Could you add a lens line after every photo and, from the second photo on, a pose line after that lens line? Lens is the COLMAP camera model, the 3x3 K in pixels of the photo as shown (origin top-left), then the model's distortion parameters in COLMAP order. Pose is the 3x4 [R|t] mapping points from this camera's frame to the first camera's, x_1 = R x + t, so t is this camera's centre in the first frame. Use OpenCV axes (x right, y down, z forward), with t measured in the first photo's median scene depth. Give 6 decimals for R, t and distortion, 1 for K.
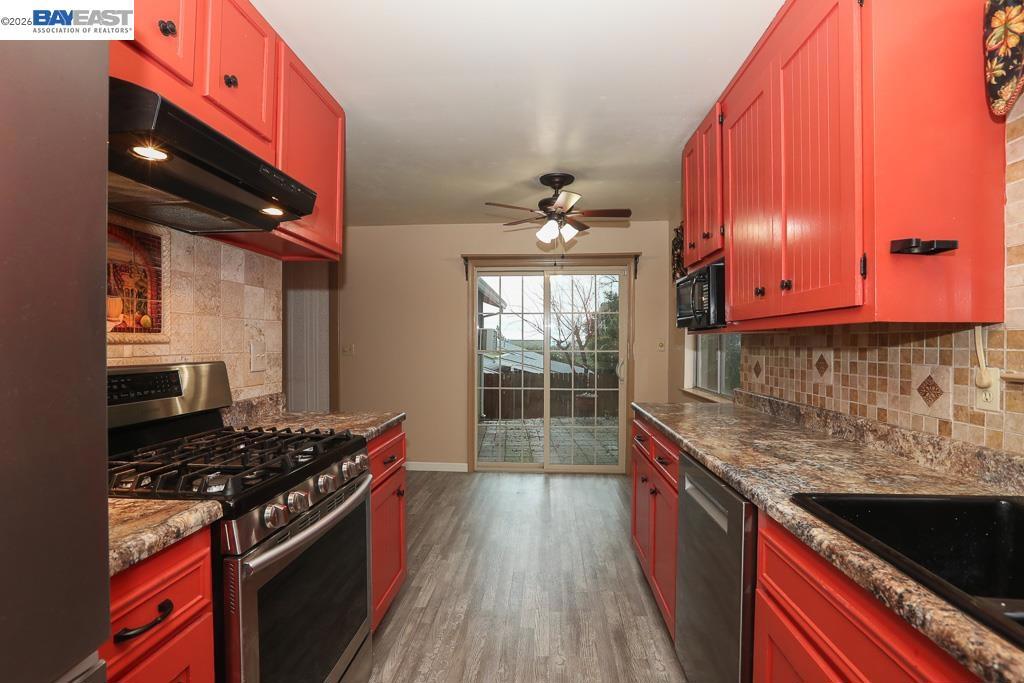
lens RADIAL K [[476.7, 0, 509.8], [0, 476.7, 343.0], [0, 0, 1]] dist [-0.050261, 0.019462]
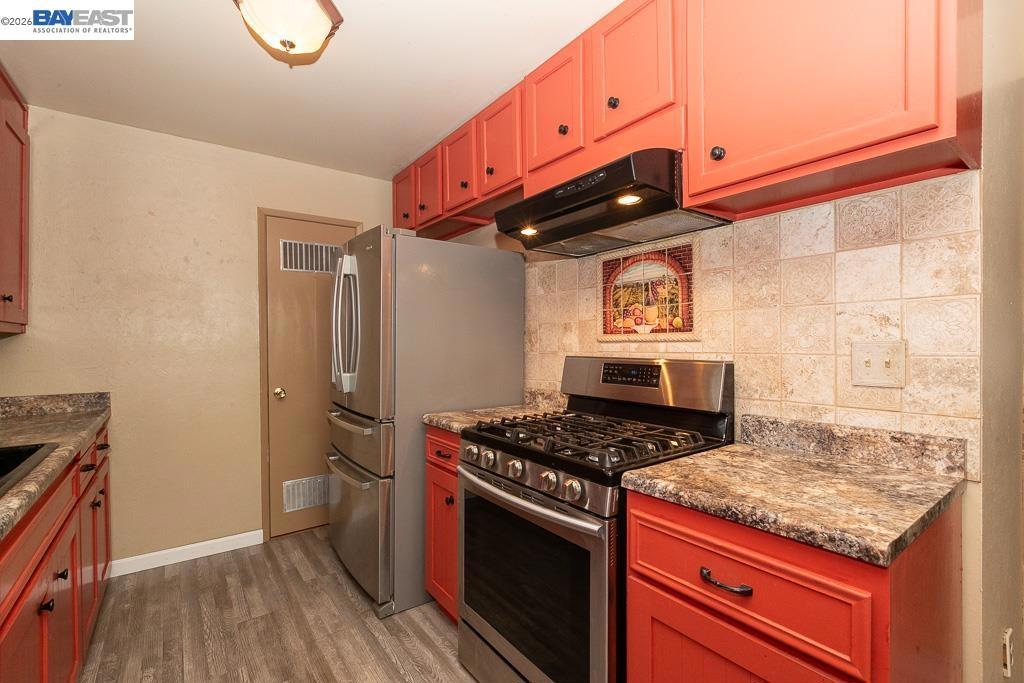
lens RADIAL K [[456.1, 0, 517.0], [0, 456.1, 341.8], [0, 0, 1]] dist [0.002721, 0.000208]
pose [[-0.749910, -0.000170, -0.661539, 0.276113], [0.002559, 0.999992, -0.003157, 0.004521], [0.661534, -0.004061, -0.749904, 1.603892]]
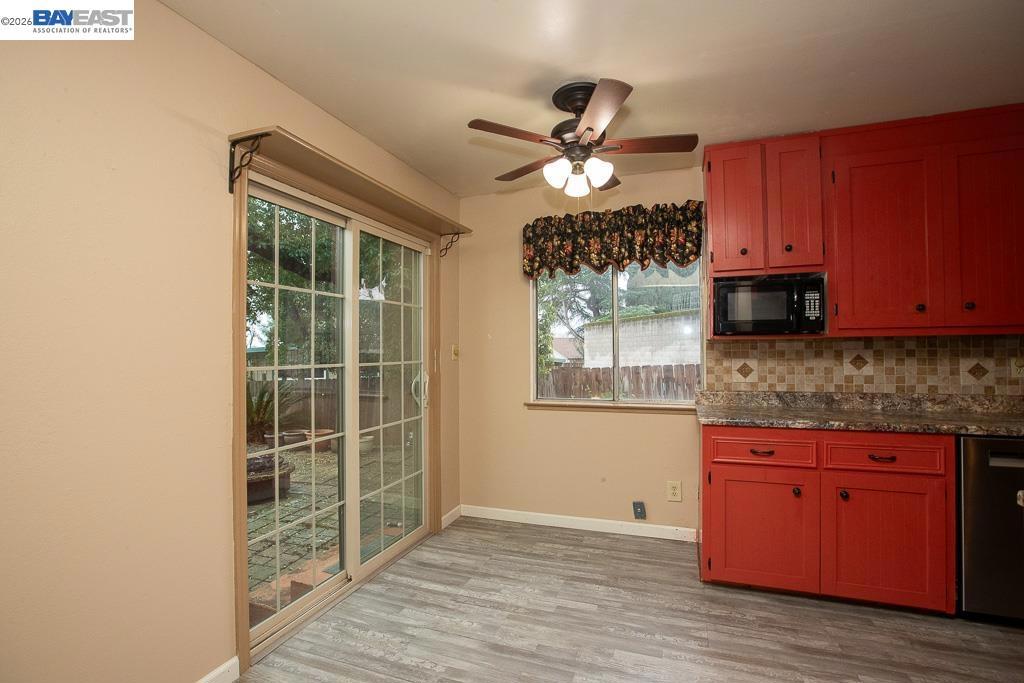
lens RADIAL K [[476.7, 0, 509.8], [0, 476.7, 343.0], [0, 0, 1]] dist [-0.050261, 0.019462]
pose [[0.253590, 0.009288, 0.967267, -1.197464], [0.007614, 0.999904, -0.011598, -0.003041], [-0.967282, 0.010306, 0.253495, 2.066680]]
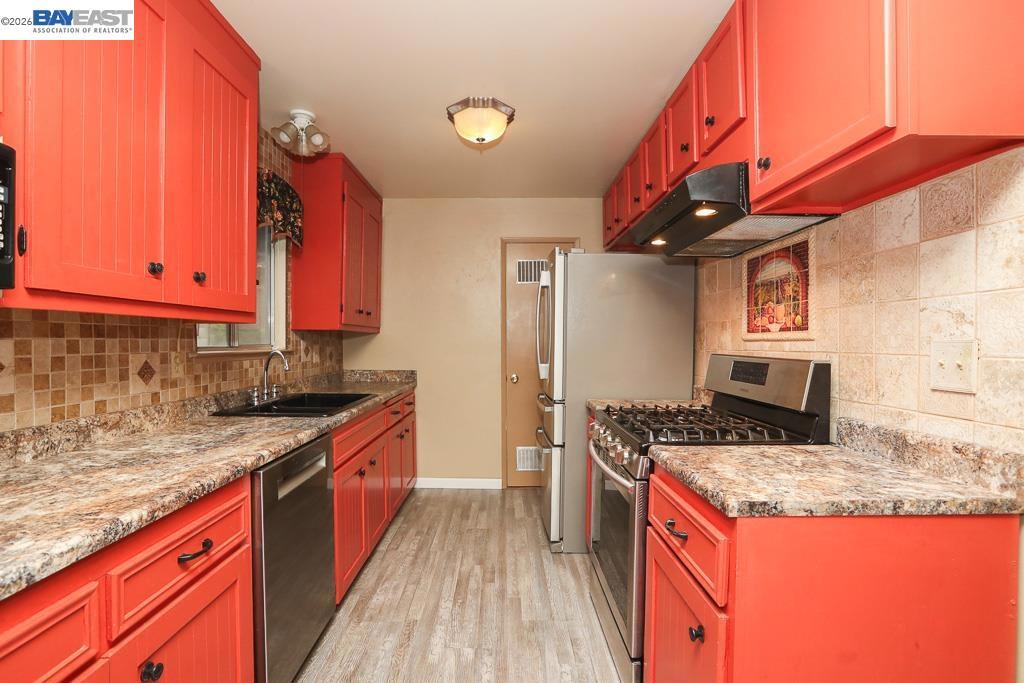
lens RADIAL K [[476.7, 0, 509.8], [0, 476.7, 343.0], [0, 0, 1]] dist [-0.050261, 0.019462]
pose [[-0.996068, -0.006597, -0.088343, 0.017976], [-0.006918, 0.999971, 0.003328, 0.008811], [0.088318, 0.003926, -0.996085, 2.092638]]
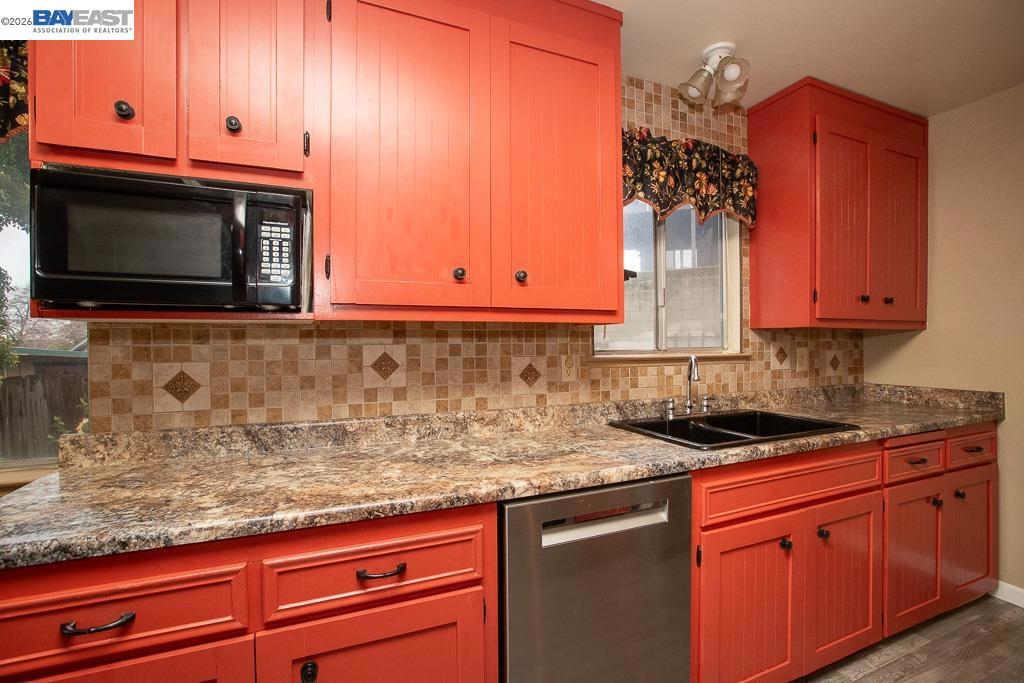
lens RADIAL K [[476.7, 0, 509.8], [0, 476.7, 343.0], [0, 0, 1]] dist [-0.050261, 0.019462]
pose [[-0.470349, -0.004025, 0.882471, -0.246305], [0.002426, 0.999980, 0.005854, 0.002236], [-0.882477, 0.004894, -0.470330, 1.498458]]
